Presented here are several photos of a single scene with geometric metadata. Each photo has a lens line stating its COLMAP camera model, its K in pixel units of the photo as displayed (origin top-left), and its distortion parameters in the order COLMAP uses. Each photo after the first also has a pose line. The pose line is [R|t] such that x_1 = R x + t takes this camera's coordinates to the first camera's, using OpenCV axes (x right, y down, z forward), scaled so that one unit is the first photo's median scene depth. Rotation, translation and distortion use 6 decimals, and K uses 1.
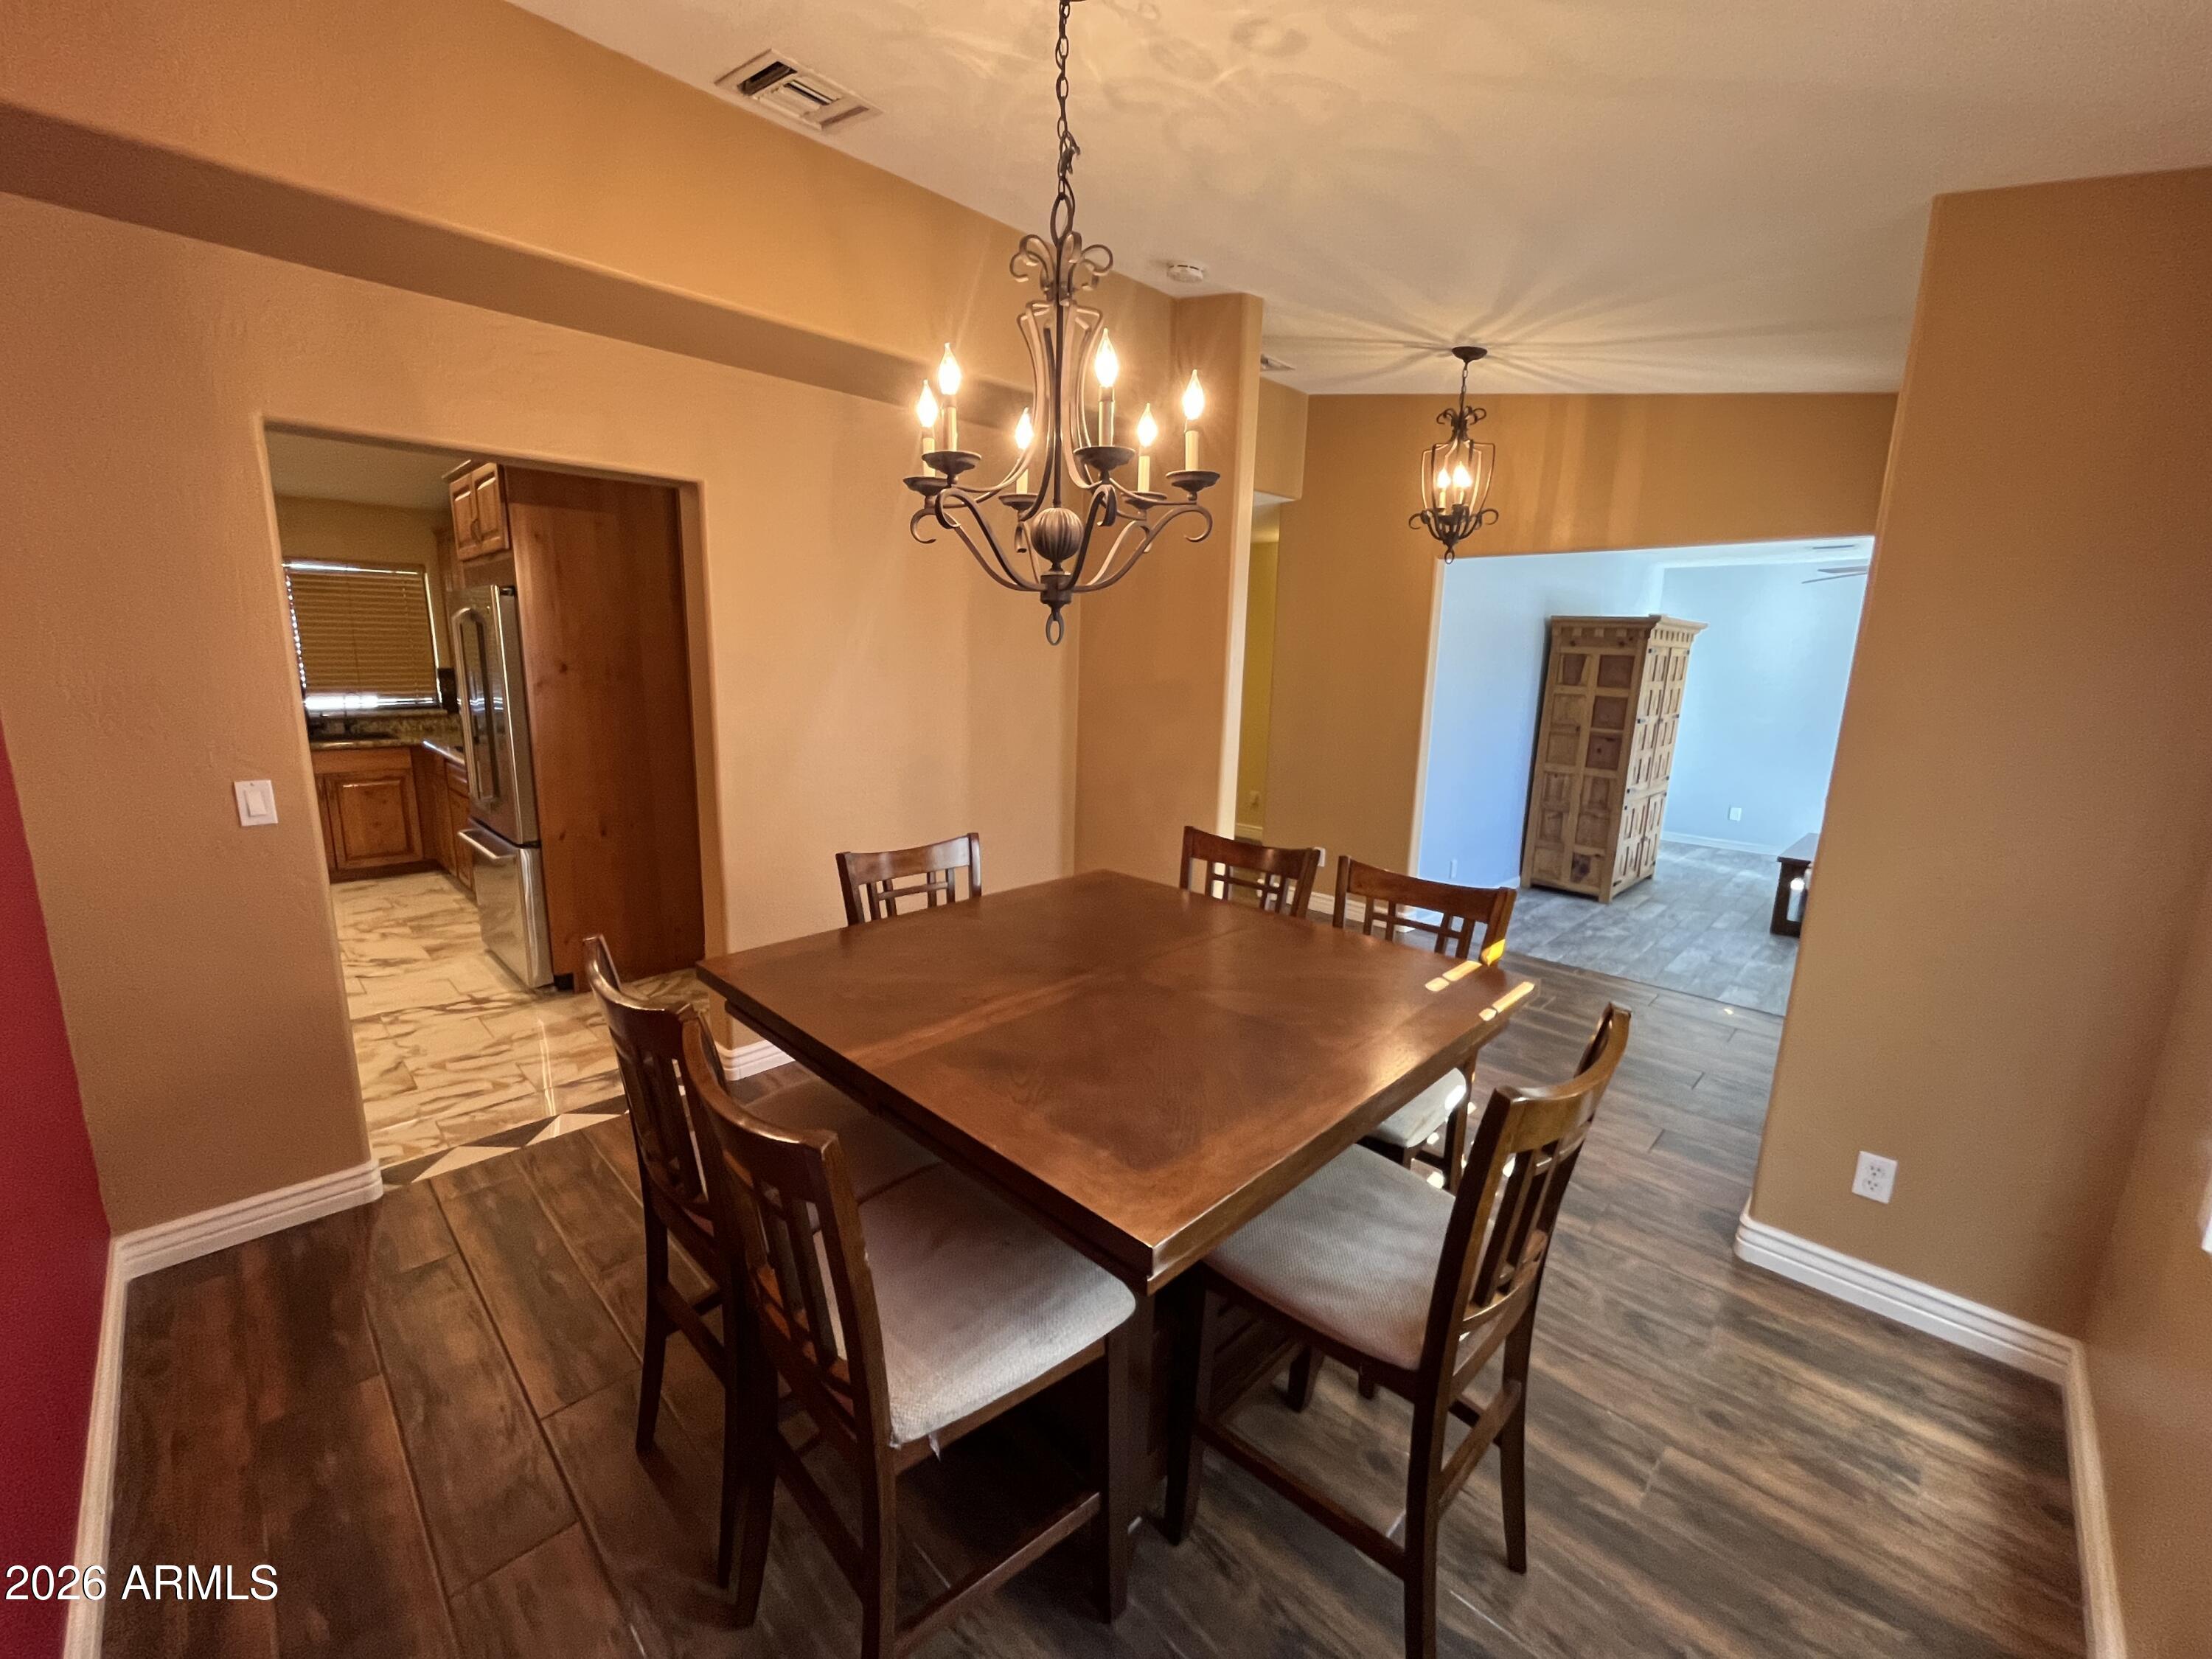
lens RADIAL K [[894.6, 0, 1073.6], [0, 894.6, 821.6], [0, 0, 1]] dist [-0.003849, -0.000390]
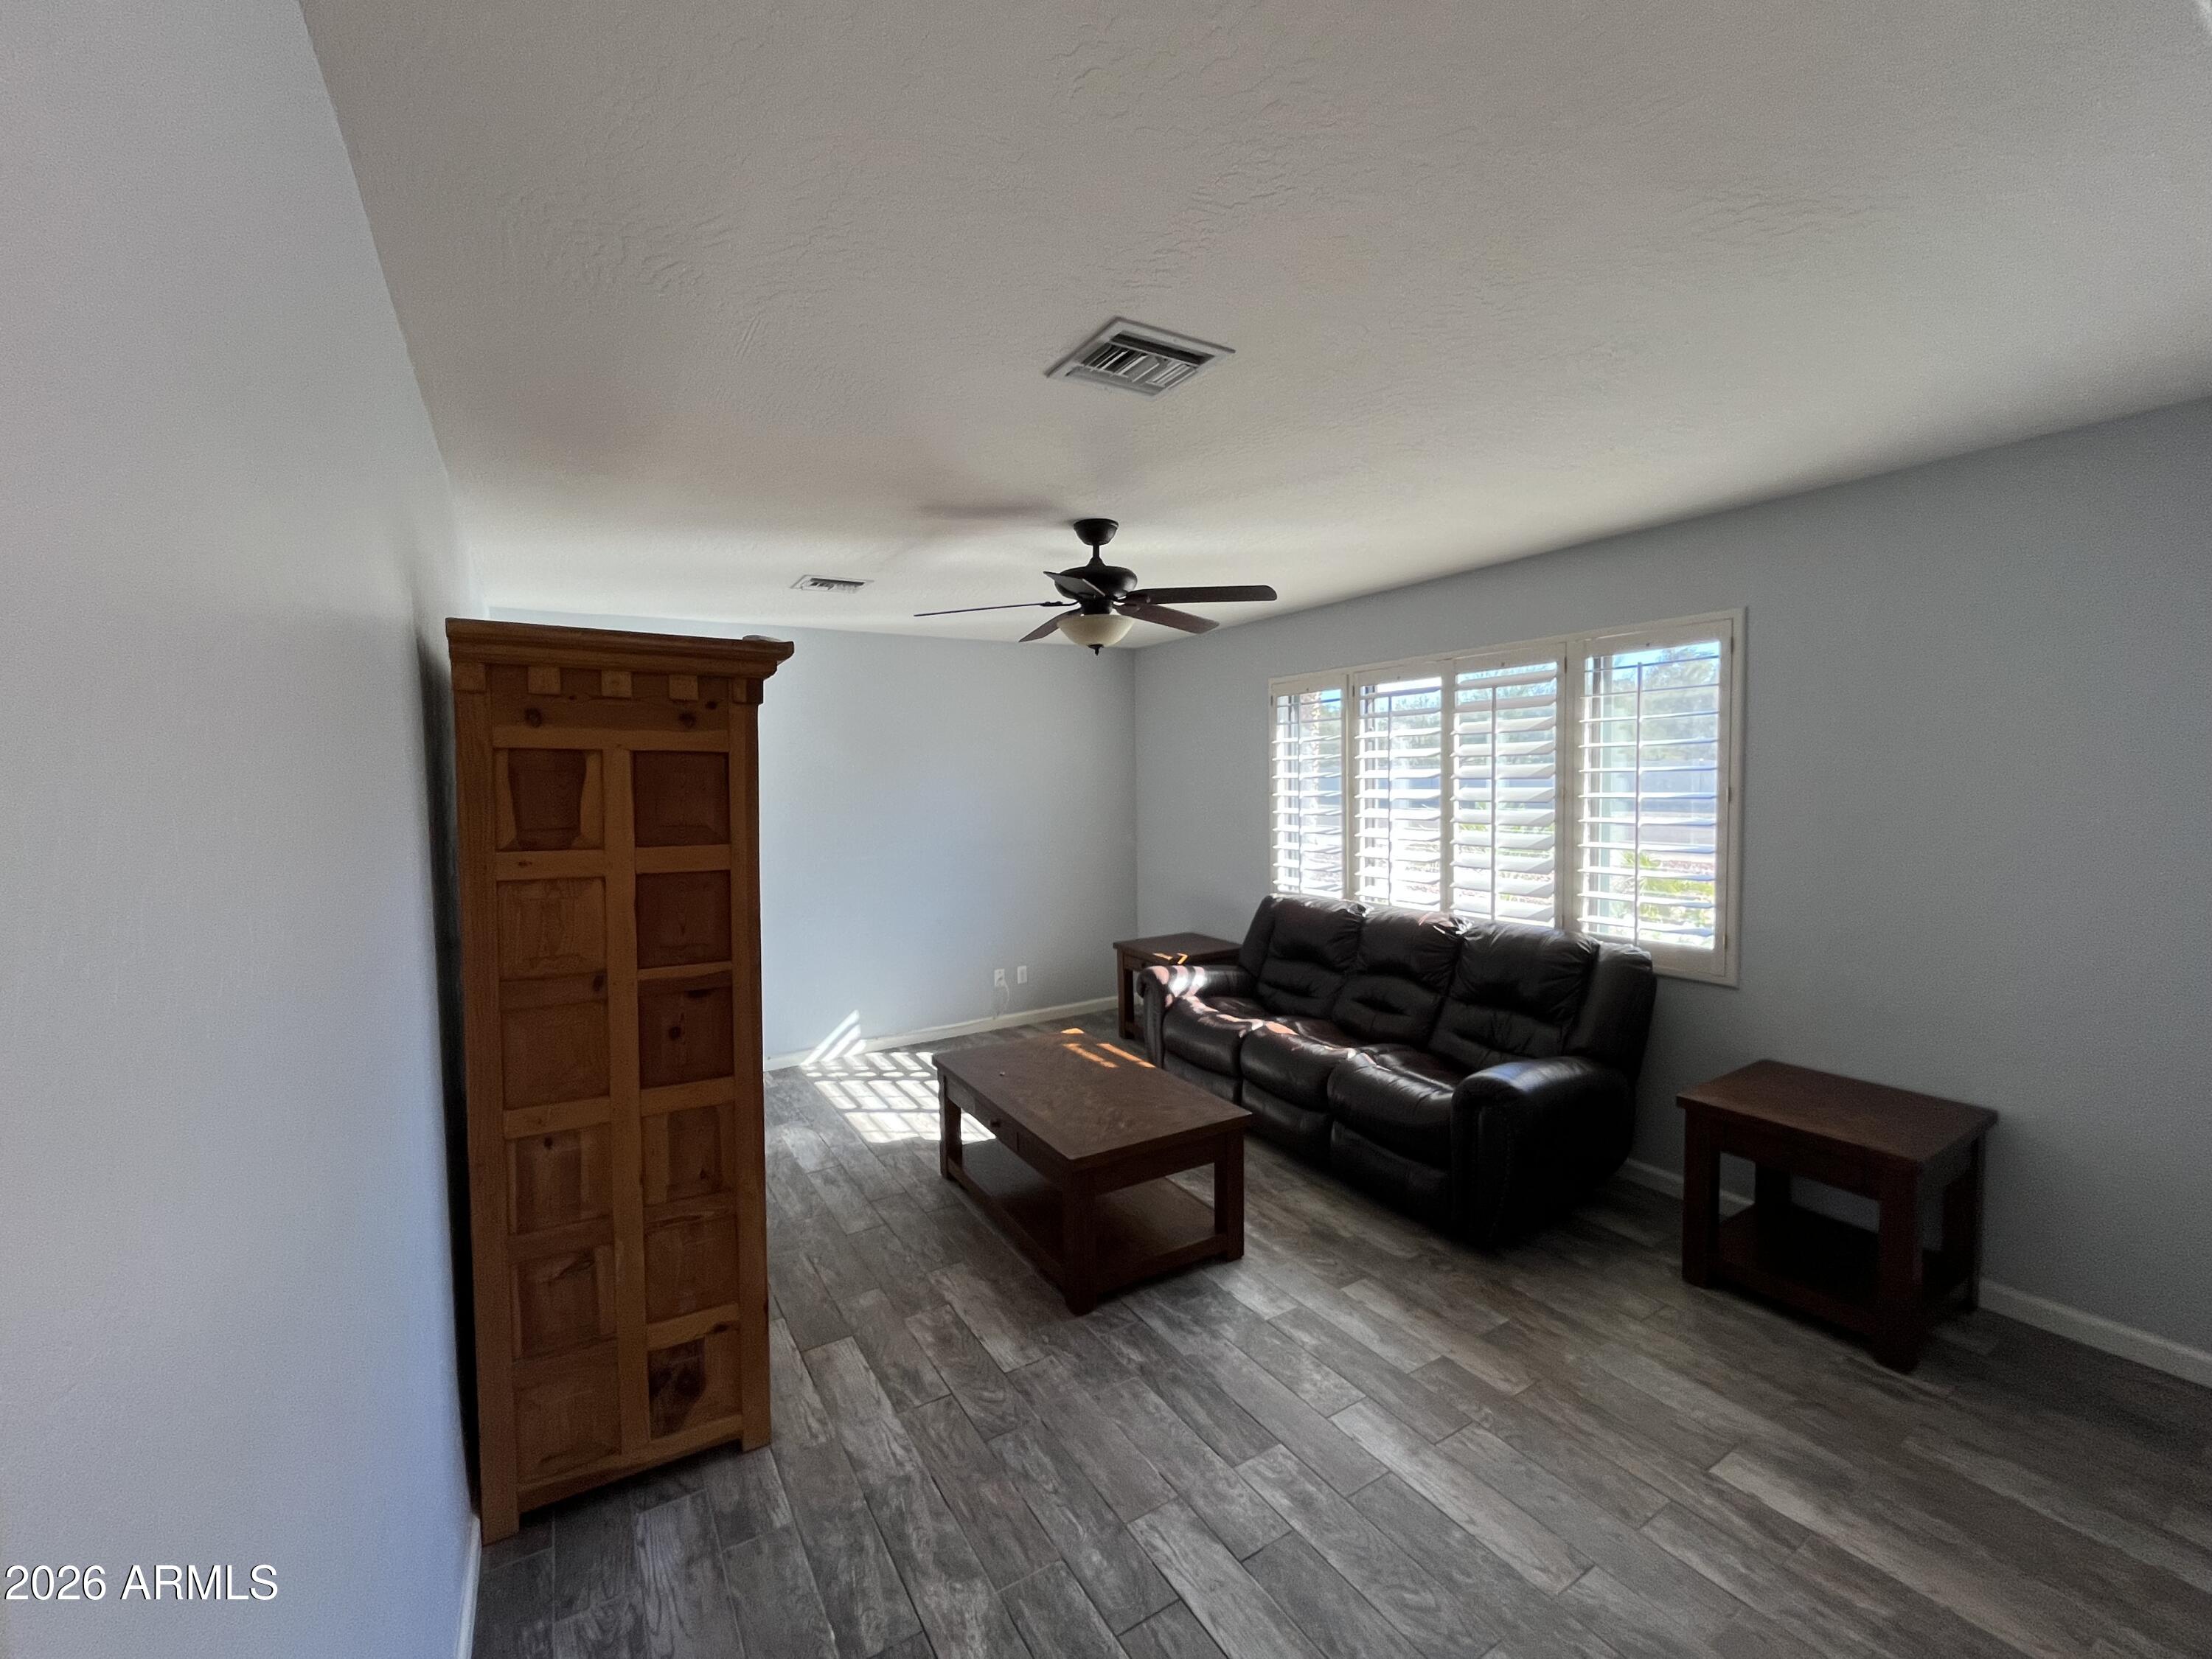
lens RADIAL K [[894.6, 0, 1073.6], [0, 894.6, 821.6], [0, 0, 1]] dist [-0.003849, -0.000390]
pose [[0.236657, -0.070055, 0.969064, 0.325847], [0.201212, 0.979308, 0.021657, -0.143032], [-0.950530, 0.189862, 0.245856, 0.812763]]
